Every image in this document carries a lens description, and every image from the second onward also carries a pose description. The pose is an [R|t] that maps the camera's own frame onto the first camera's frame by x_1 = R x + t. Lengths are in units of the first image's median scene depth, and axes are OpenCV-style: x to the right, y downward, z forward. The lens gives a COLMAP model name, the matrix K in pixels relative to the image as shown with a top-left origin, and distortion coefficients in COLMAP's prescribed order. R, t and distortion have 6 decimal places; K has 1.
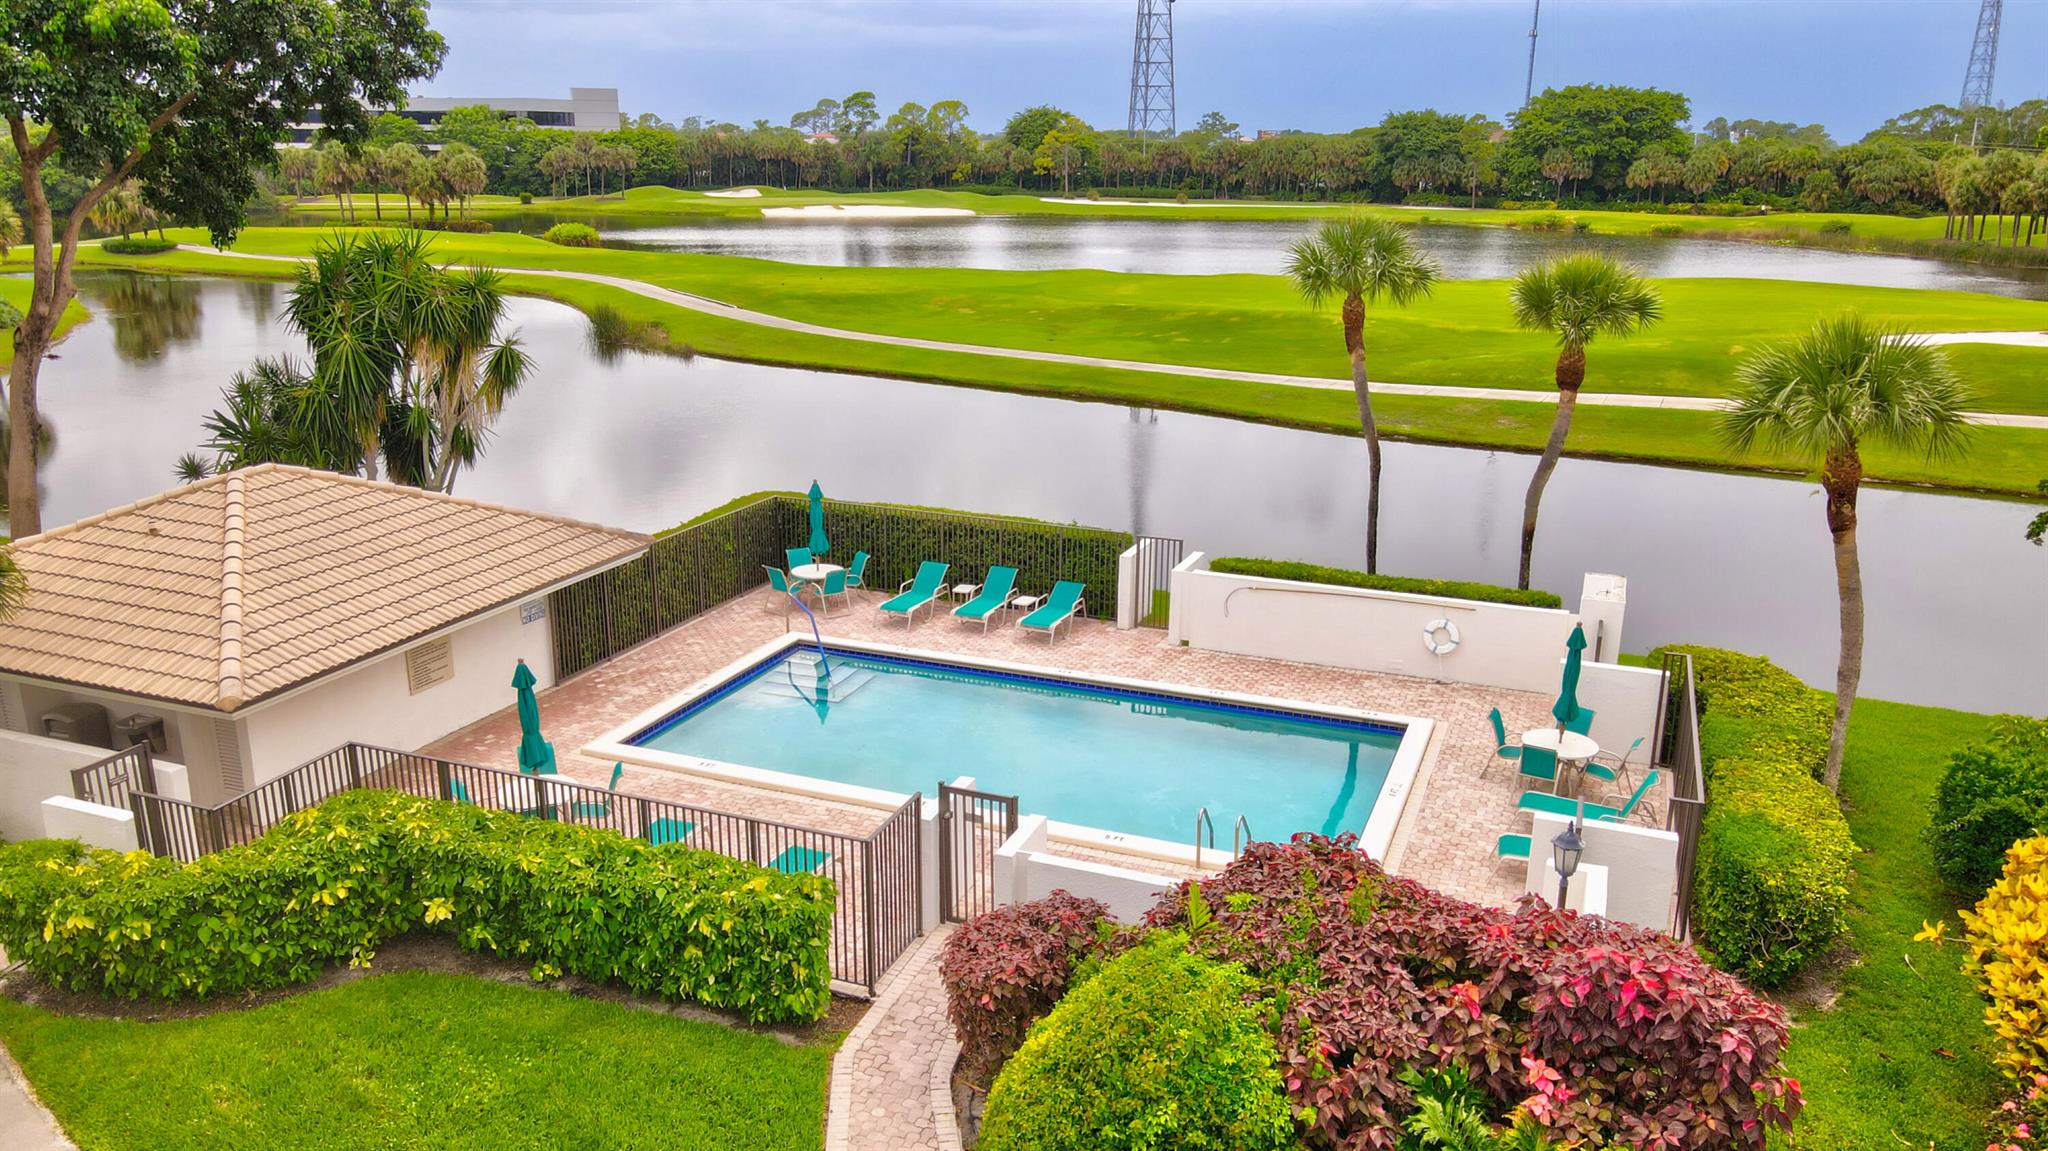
lens RADIAL K [[1524.8, 0, 1021.8], [0, 1524.8, 576.8], [0, 0, 1]] dist [0.003105, 0.030037]
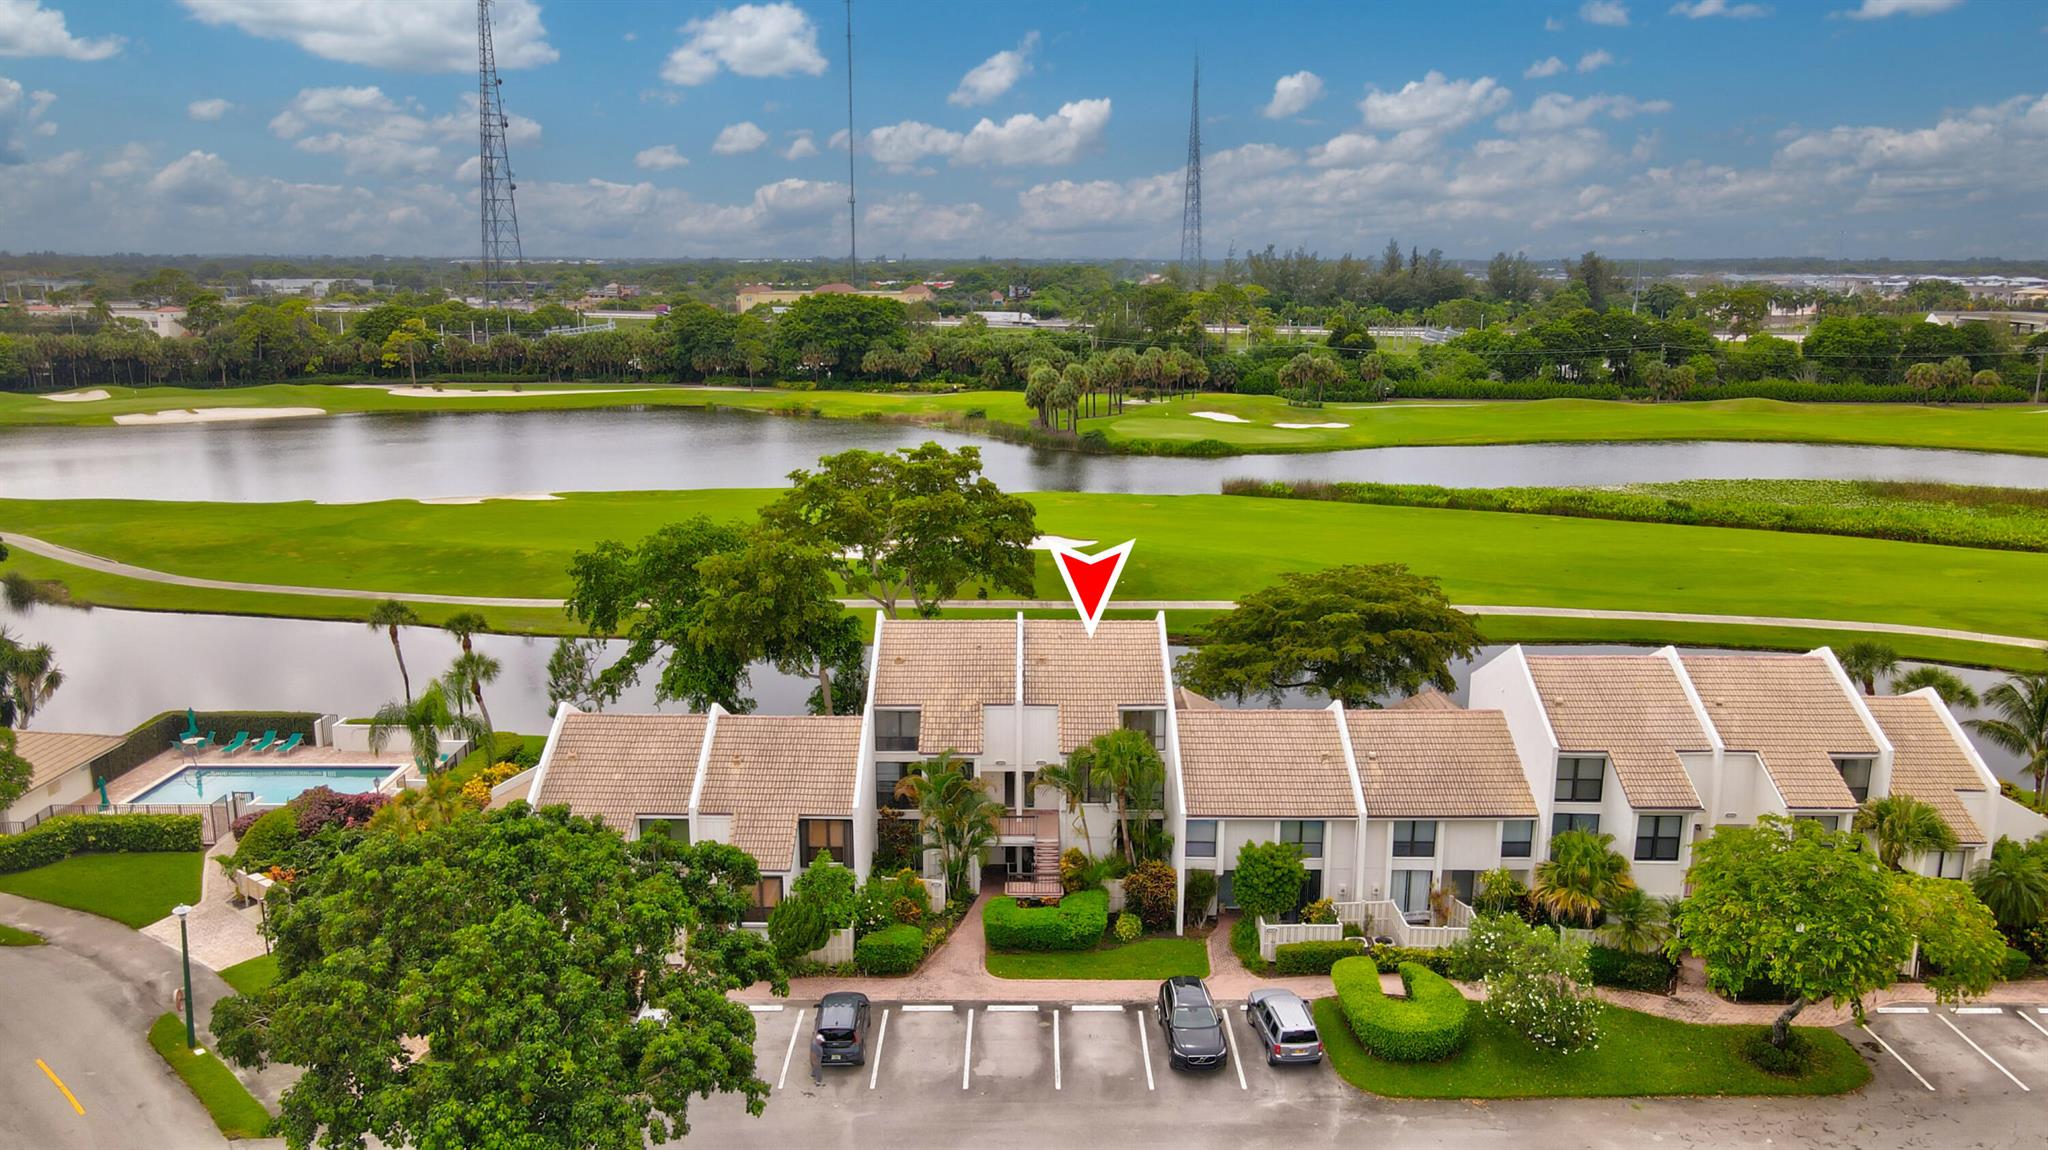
lens RADIAL K [[1524.8, 0, 1016.4], [0, 1524.8, 591.4], [0, 0, 1]] dist [0.003105, 0.030037]
pose [[0.931568, -0.085493, 0.353372, 0.279065], [0.106000, 0.993599, -0.039054, -0.005985], [-0.347771, 0.073839, 0.934667, -1.991308]]
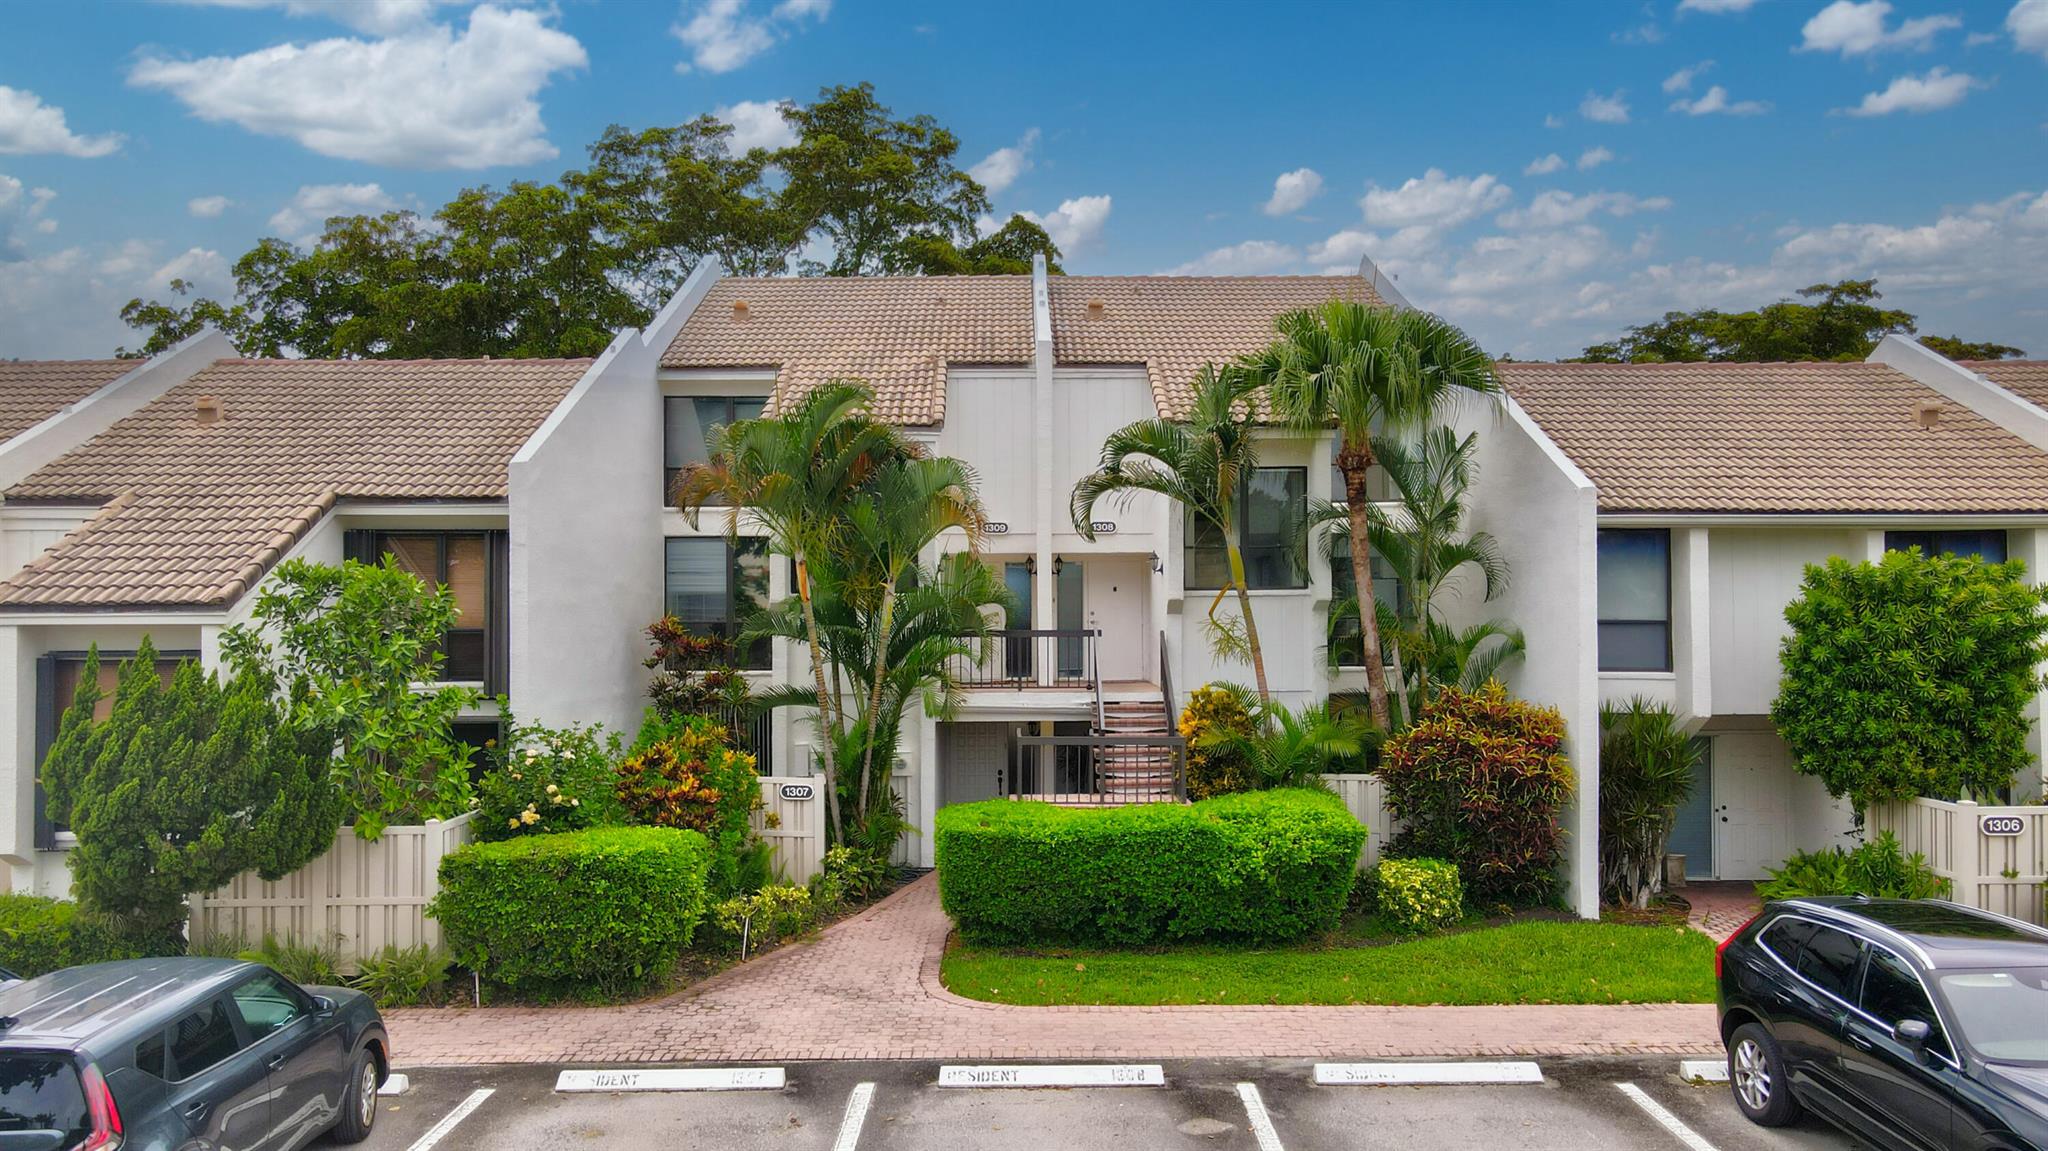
lens RADIAL K [[1524.8, 0, 1017.9], [0, 1524.8, 575.6], [0, 0, 1]] dist [0.003105, 0.030037]
pose [[0.929681, -0.003251, 0.368352, 0.706595], [0.112879, 0.954370, -0.276470, 0.390826], [-0.350646, 0.298608, 0.887627, -0.684723]]
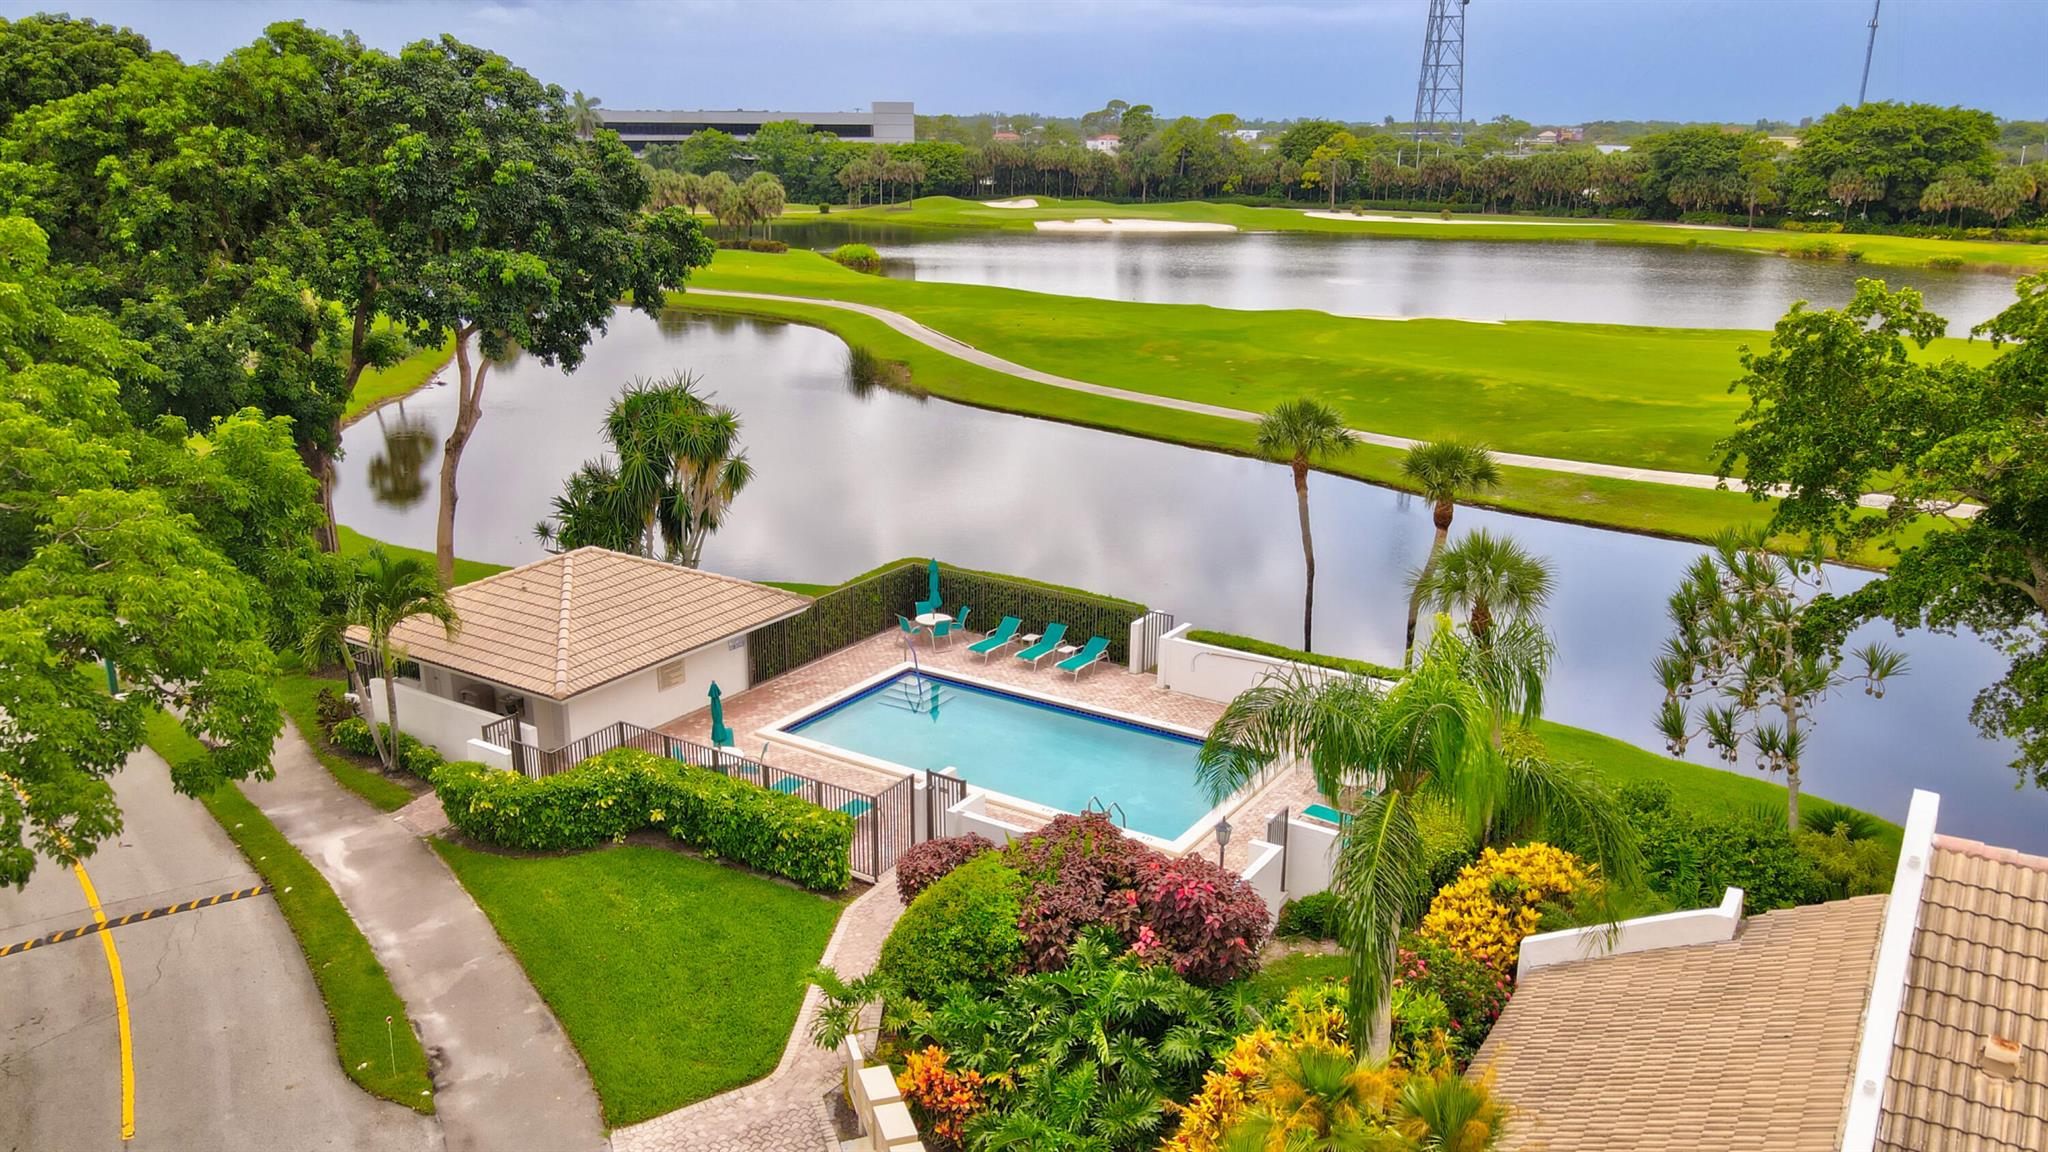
lens RADIAL K [[1524.8, 0, 1024.2], [0, 1524.8, 588.8], [0, 0, 1]] dist [0.003105, 0.030037]
pose [[0.982215, 0.057259, -0.178816, 0.209421], [-0.053890, 0.998267, 0.023645, -0.071131], [0.179860, -0.013588, 0.983598, -0.419163]]
